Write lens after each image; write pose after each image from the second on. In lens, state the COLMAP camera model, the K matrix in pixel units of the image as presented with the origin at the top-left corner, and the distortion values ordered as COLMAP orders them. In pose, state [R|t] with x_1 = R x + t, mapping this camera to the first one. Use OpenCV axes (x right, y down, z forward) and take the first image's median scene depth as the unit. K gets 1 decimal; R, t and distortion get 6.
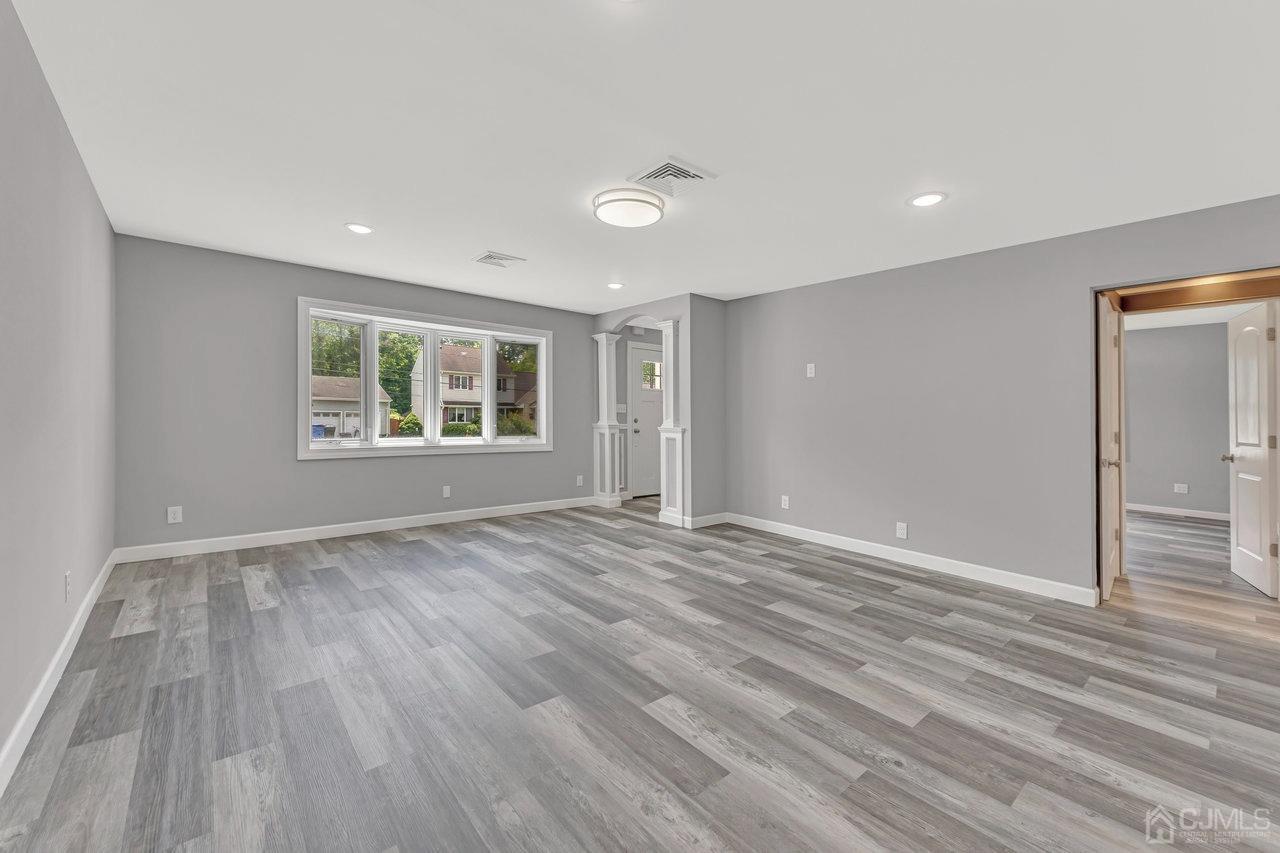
lens RADIAL K [[511.5, 0, 642.6], [0, 511.5, 413.8], [0, 0, 1]] dist [-0.001564, 0.000331]
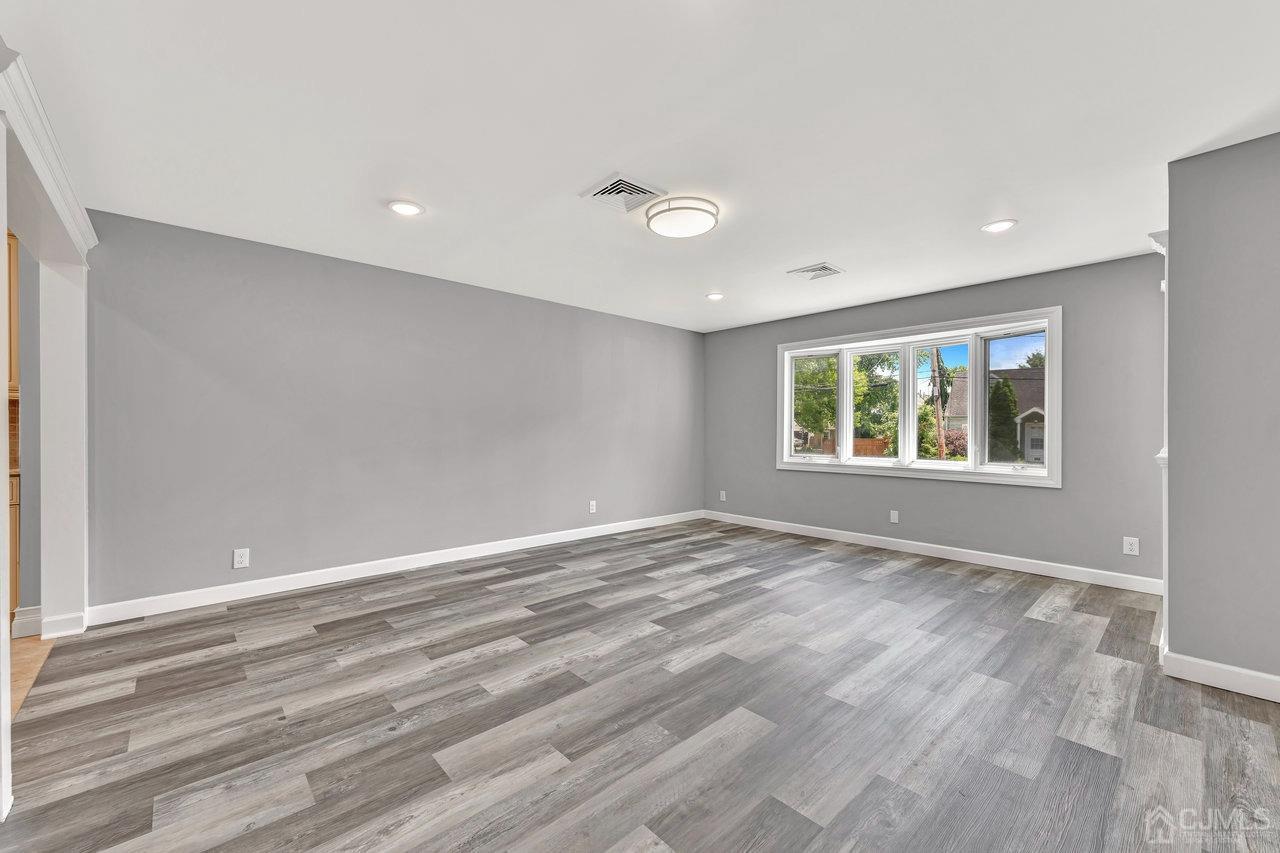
lens RADIAL K [[511.5, 0, 629.2], [0, 511.5, 426.7], [0, 0, 1]] dist [-0.001564, 0.000331]
pose [[0.017946, -0.028360, -0.999437, 0.968055], [-0.000674, 0.999597, -0.028377, 0.025487], [0.999839, 0.001183, 0.017919, 0.874707]]
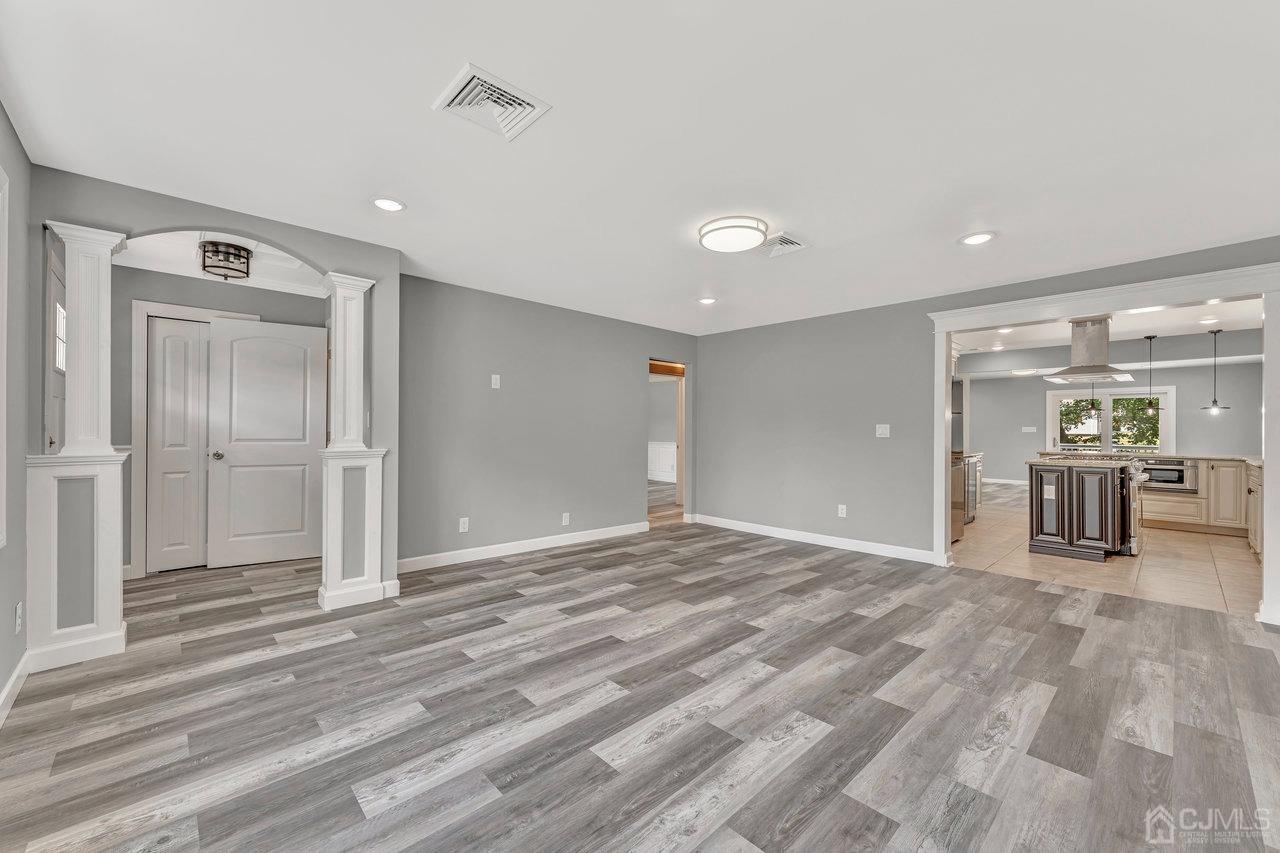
lens RADIAL K [[511.5, 0, 638.7], [0, 511.5, 430.3], [0, 0, 1]] dist [-0.001564, 0.000331]
pose [[-0.047882, -0.022965, 0.998589, -1.047273], [-0.011404, 0.999683, 0.022443, -0.027716], [-0.998788, -0.010313, -0.048129, 1.235034]]
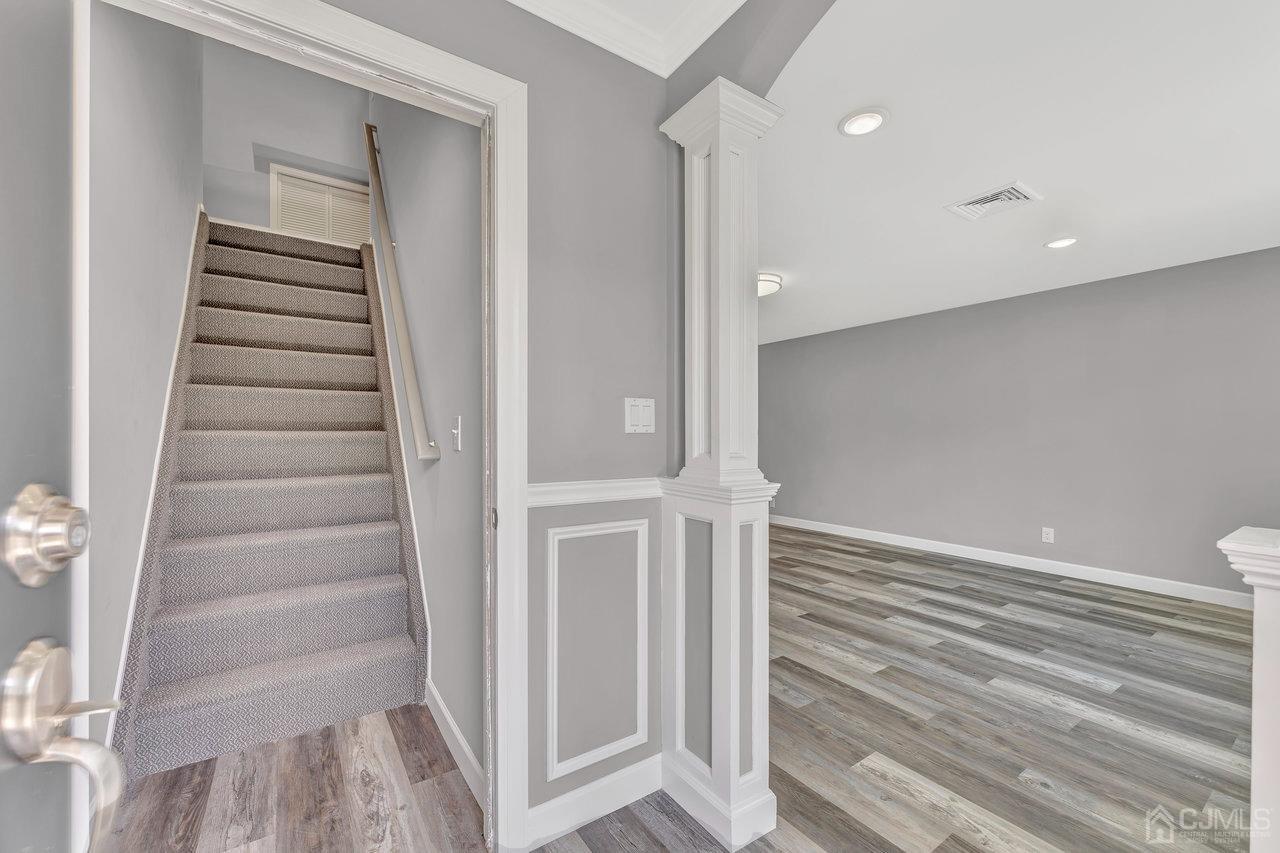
lens RADIAL K [[511.5, 0, 635.7], [0, 511.5, 435.0], [0, 0, 1]] dist [-0.001564, 0.000331]
pose [[-0.993866, -0.028325, 0.106899, 0.152556], [-0.028483, 0.999594, 0.000049, 0.007741], [-0.106857, -0.002996, -0.994270, 2.357765]]
